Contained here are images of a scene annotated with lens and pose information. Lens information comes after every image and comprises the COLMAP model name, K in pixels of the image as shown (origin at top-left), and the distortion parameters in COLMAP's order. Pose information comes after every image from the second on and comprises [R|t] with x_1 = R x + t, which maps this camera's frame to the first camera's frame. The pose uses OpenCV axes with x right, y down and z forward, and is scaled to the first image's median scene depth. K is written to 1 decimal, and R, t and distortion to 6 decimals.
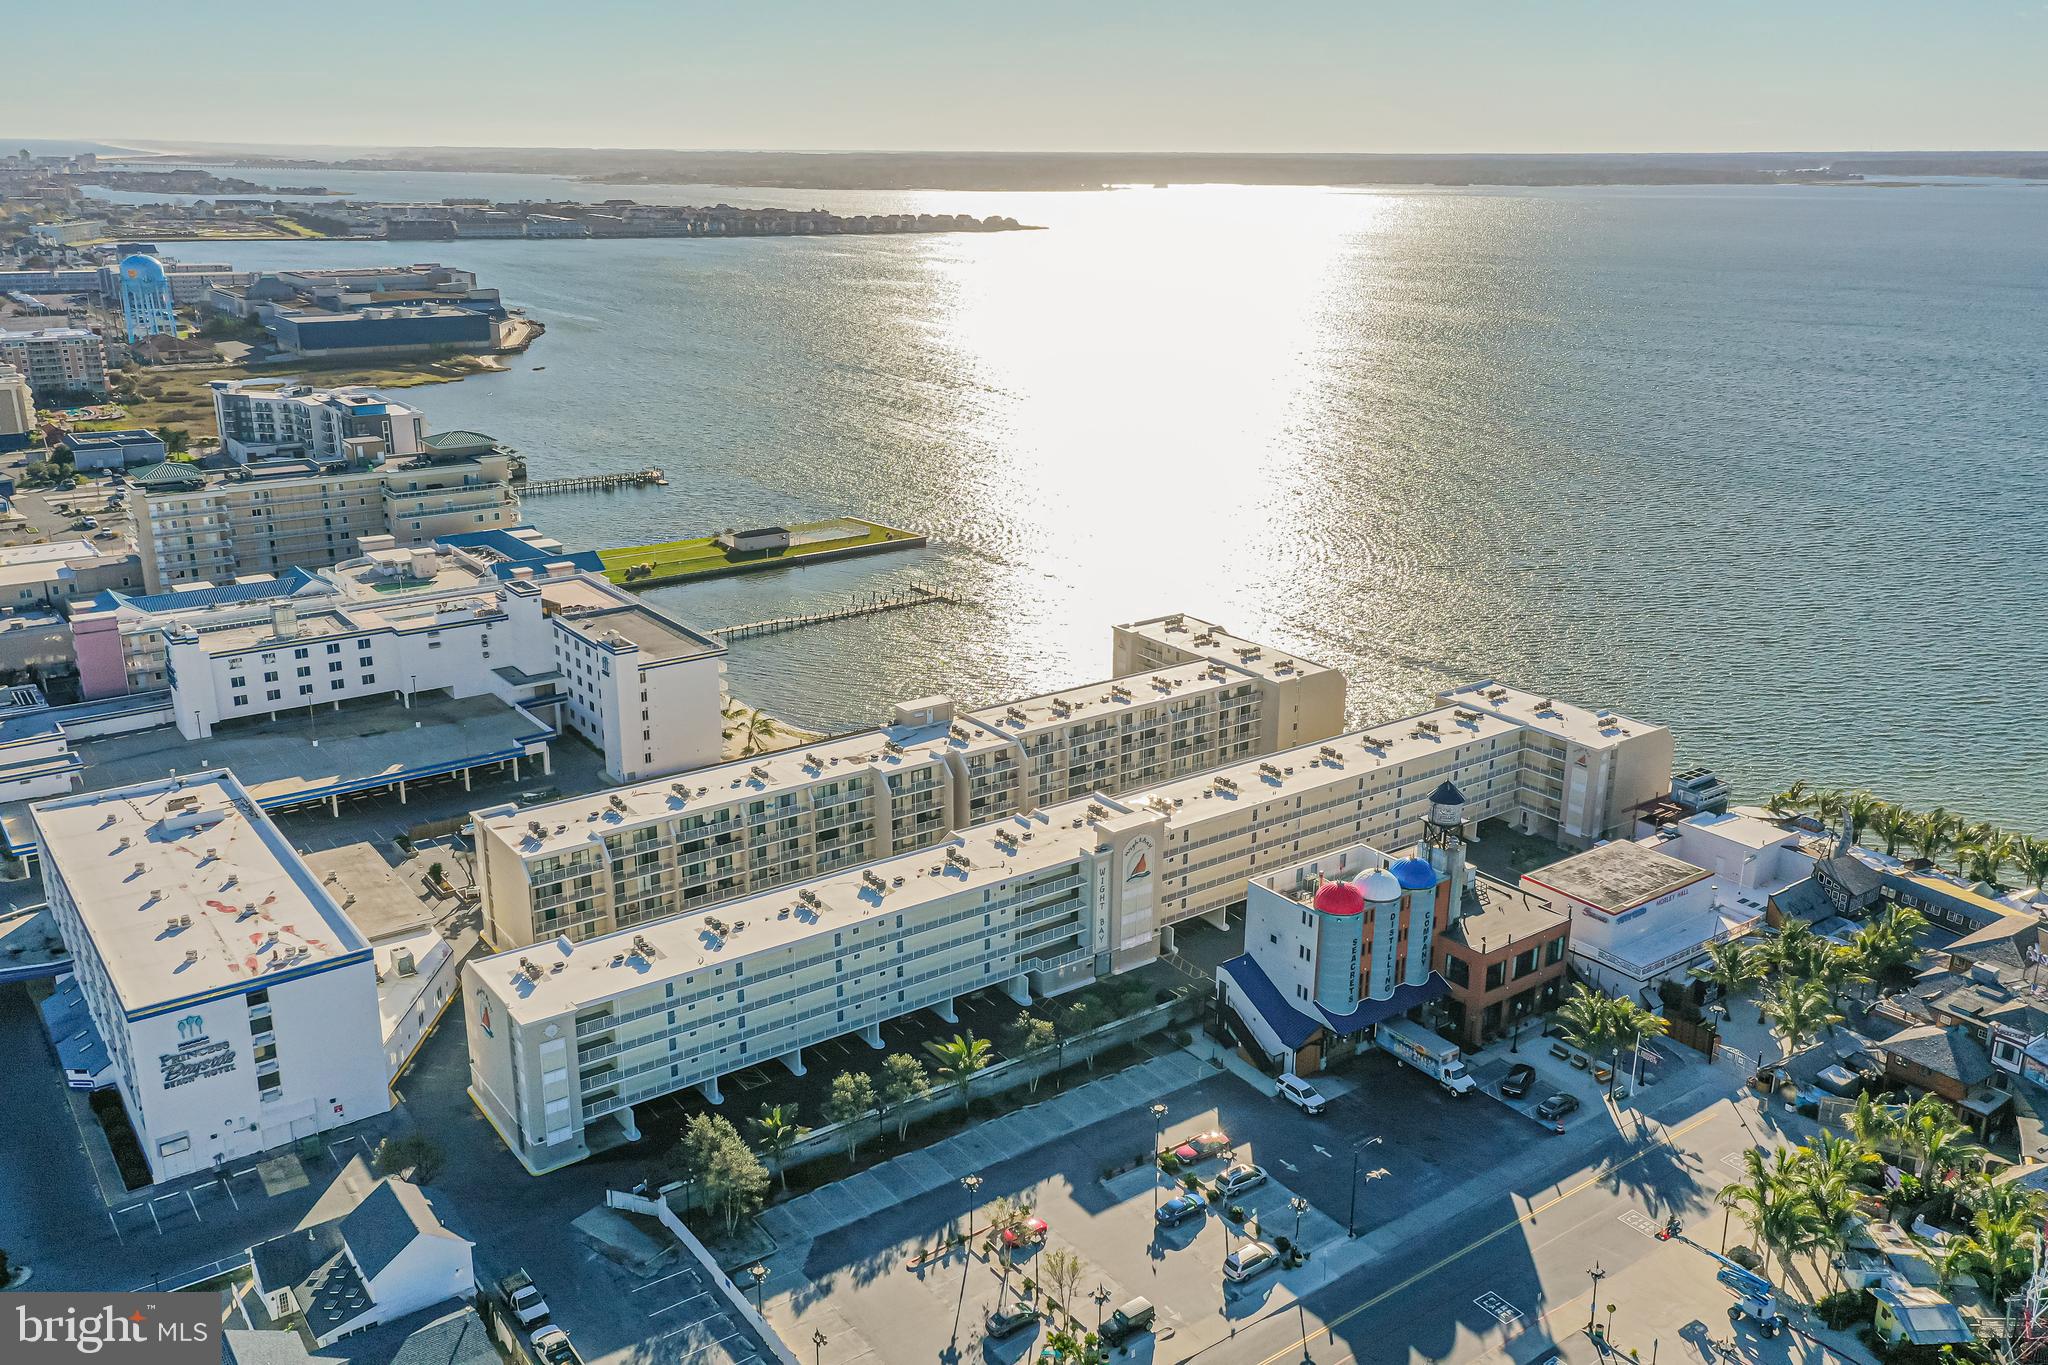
lens RADIAL K [[1697.8, 0, 1024.0], [0, 1697.8, 682.5], [0, 0, 1]] dist [0.004029, 0.083869]
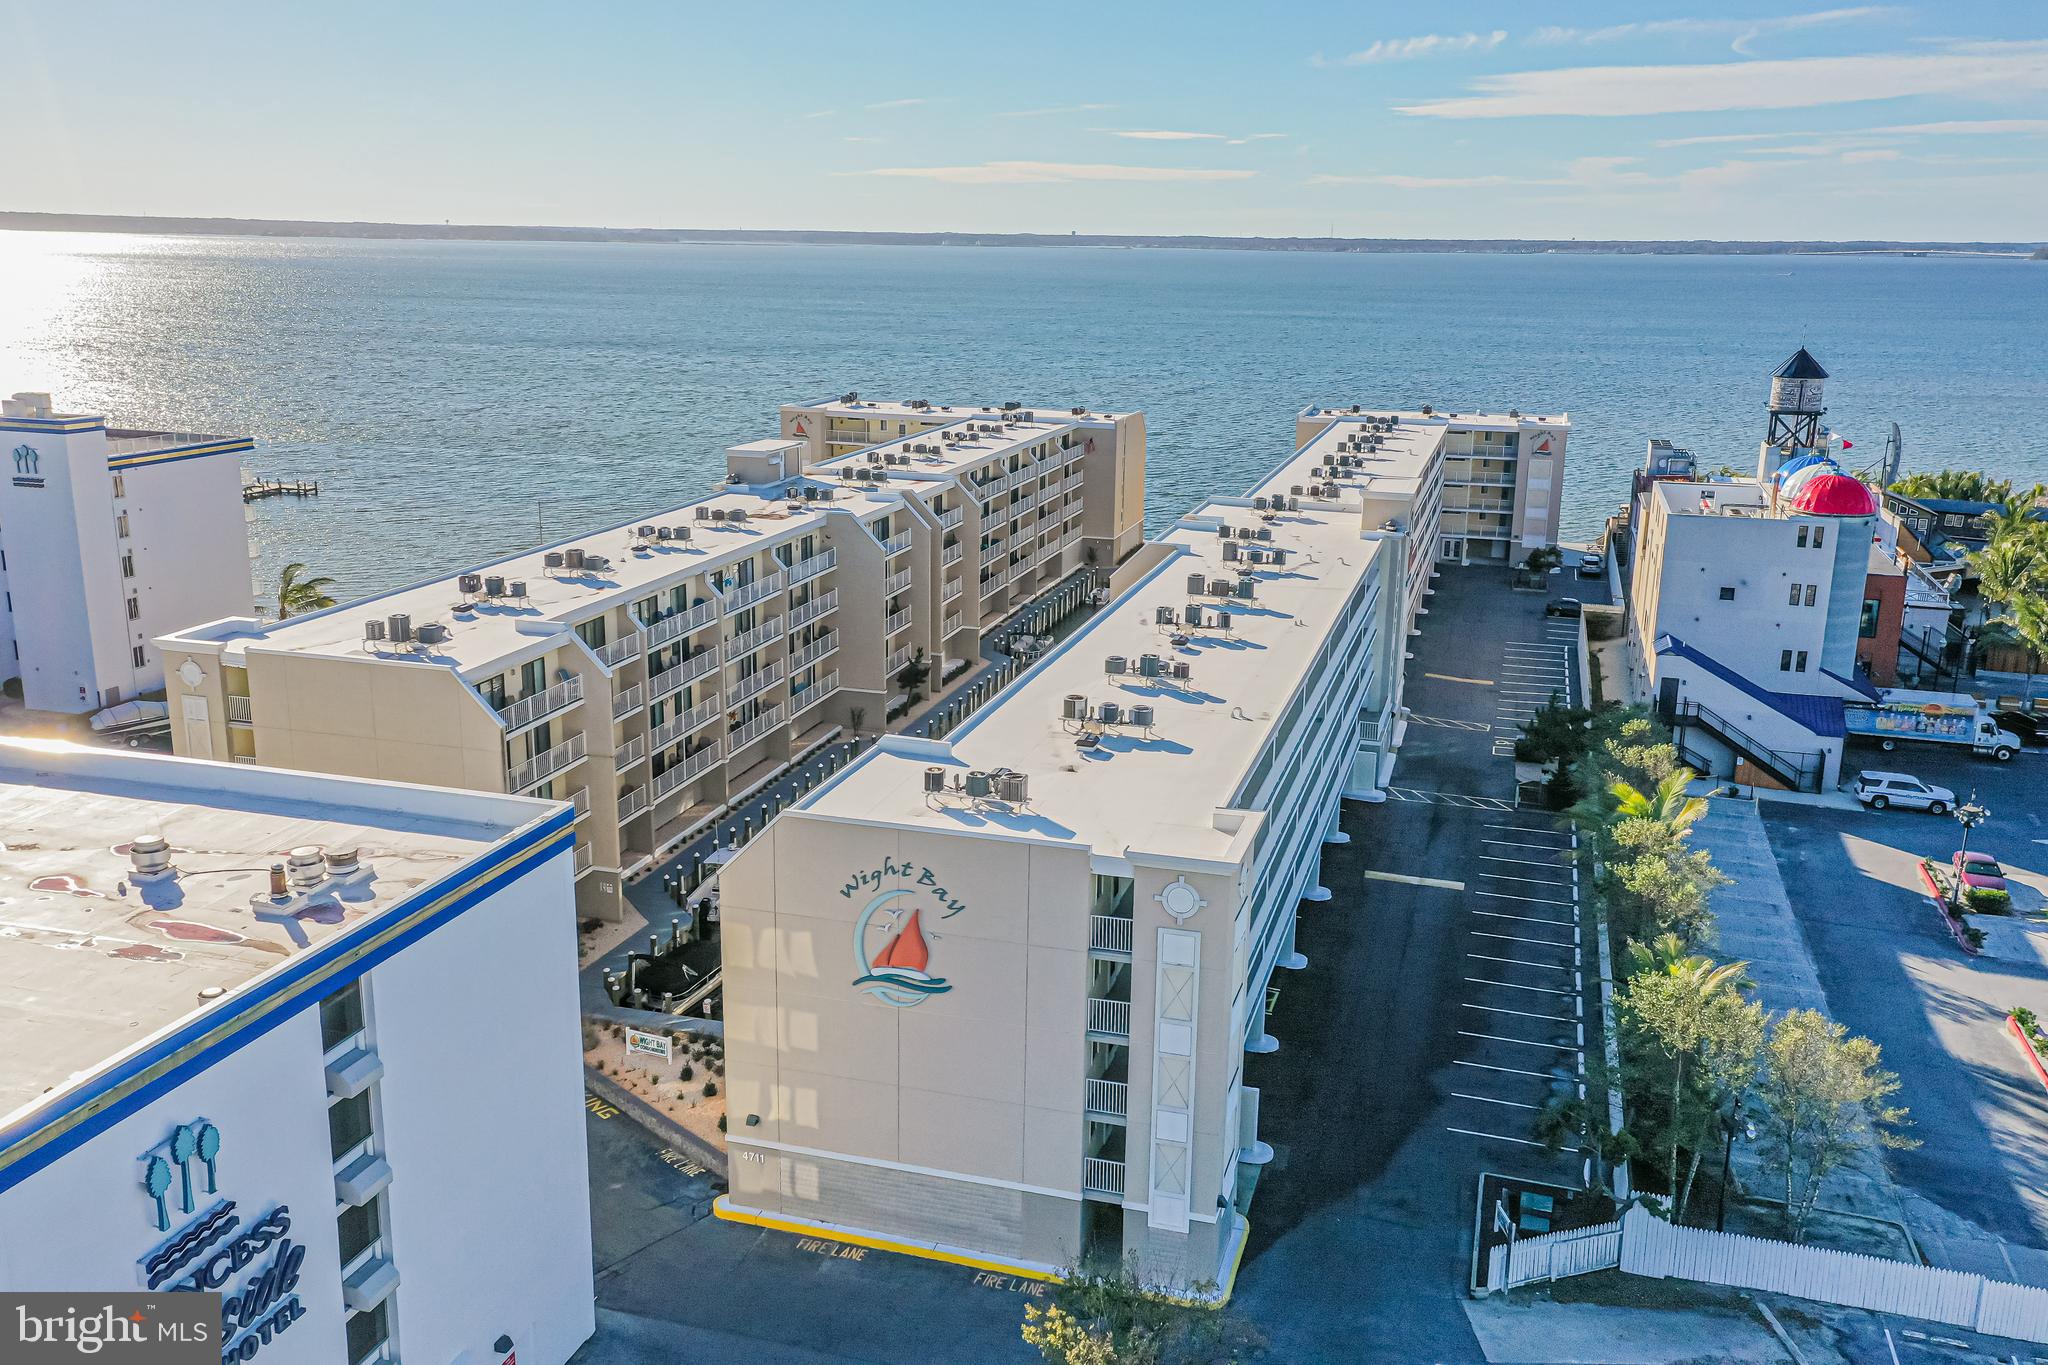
lens RADIAL K [[1740.6, 0, 1026.5], [0, 1740.6, 681.1], [0, 0, 1]] dist [0.014057, 0.058149]
pose [[0.794086, -0.146880, 0.589792, -0.440975], [0.175618, 0.984420, 0.008707, 0.128100], [-0.581882, 0.096664, 0.807508, 0.611365]]
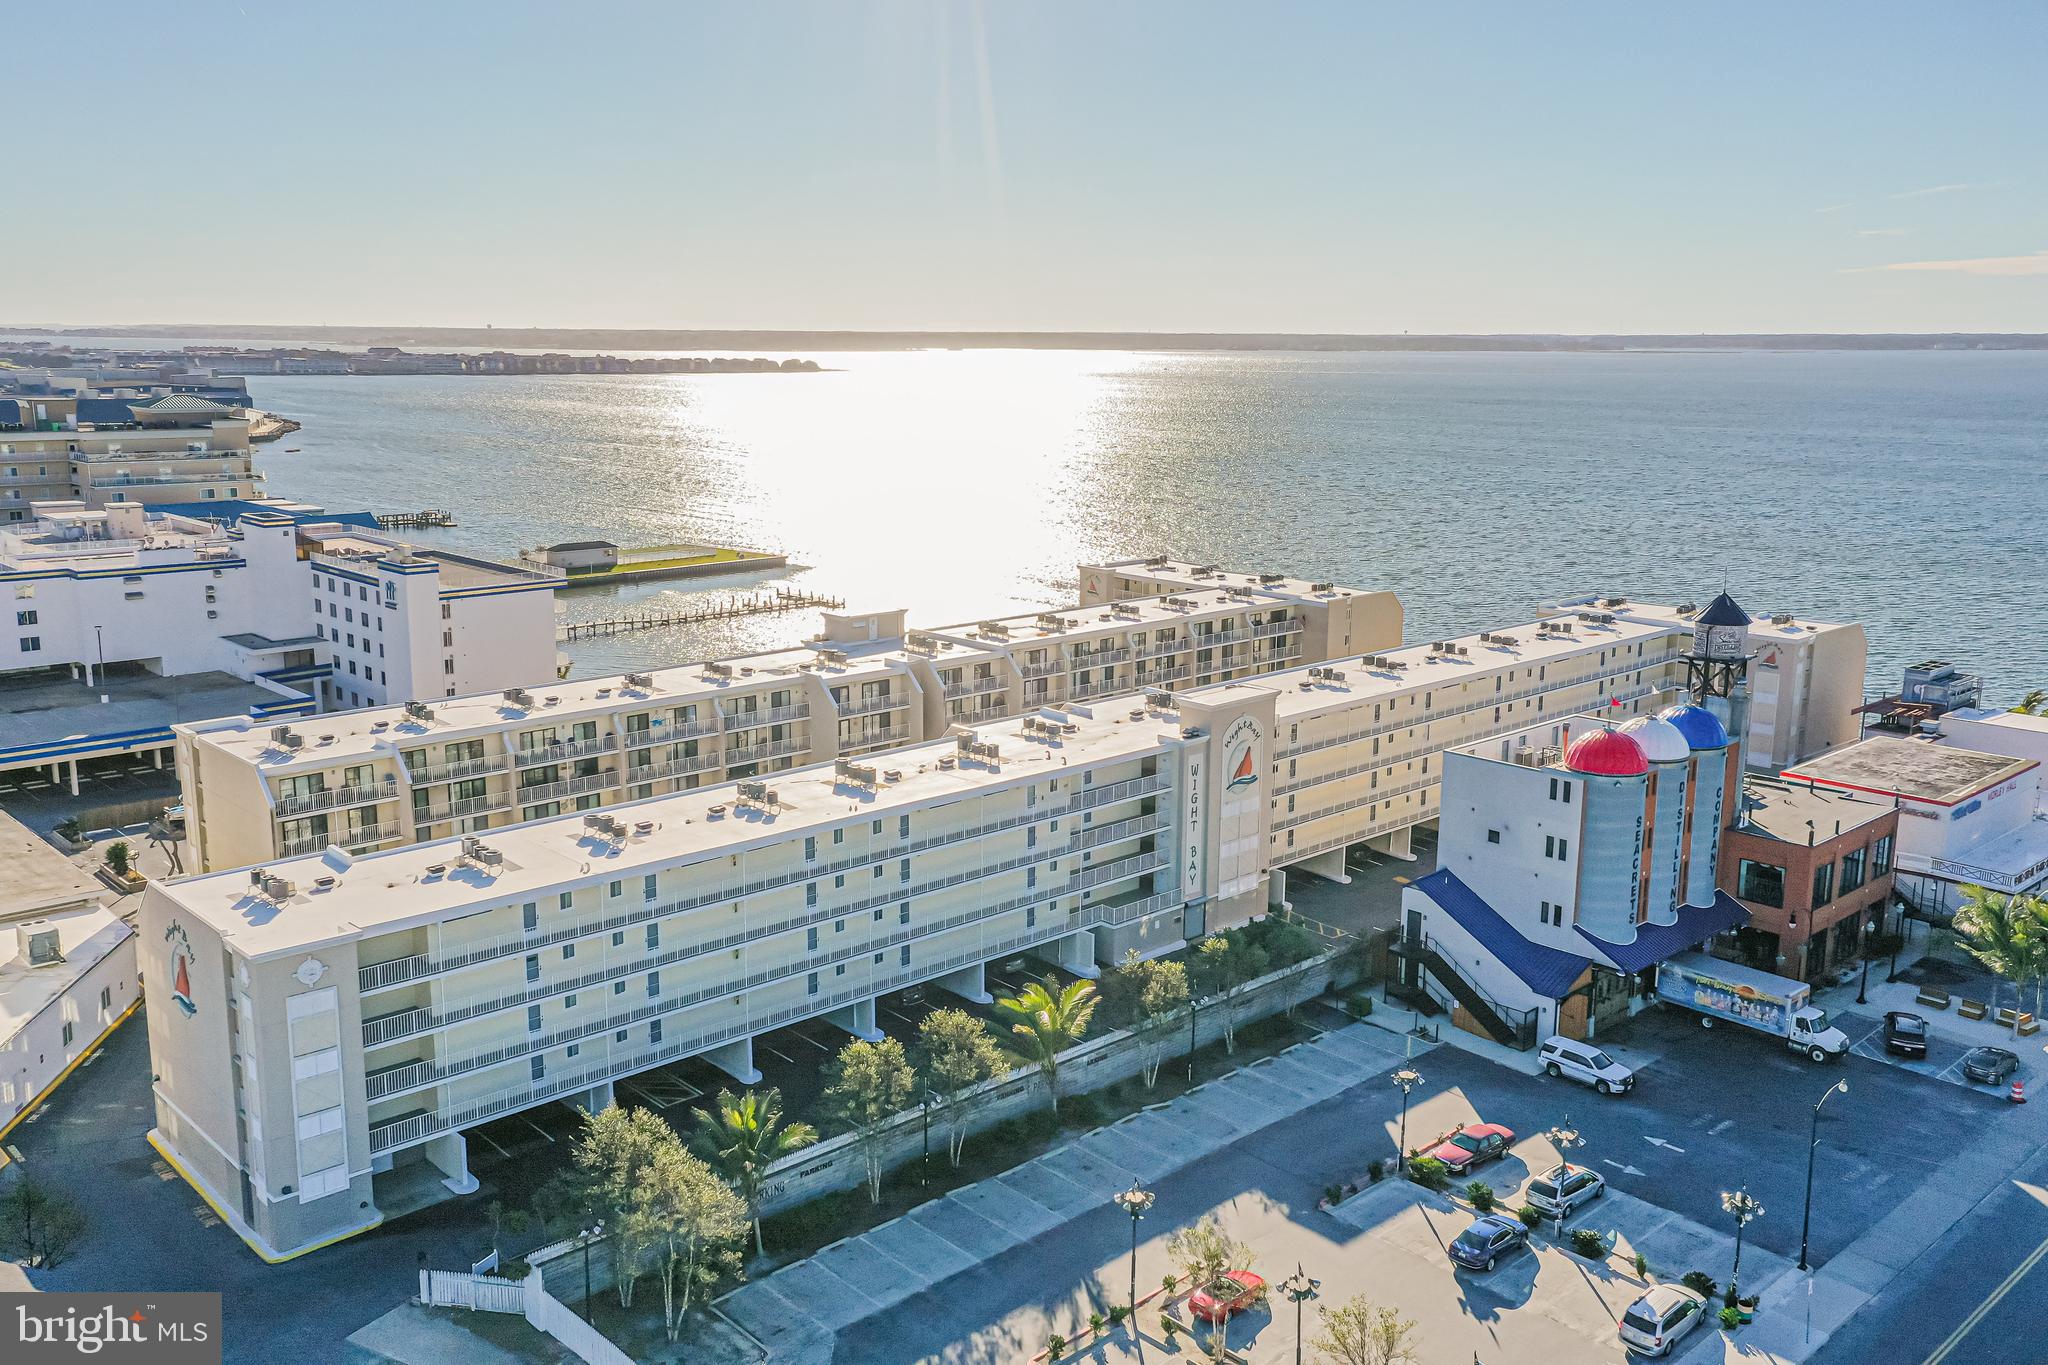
lens RADIAL K [[1741.2, 0, 1024.0], [0, 1741.2, 682.5], [0, 0, 1]] dist [0.017364, 0.061378]
pose [[0.992533, -0.023772, 0.119639, -0.101757], [0.036459, 0.993804, -0.105000, 0.151957], [-0.116402, 0.108578, 0.987249, 0.359715]]
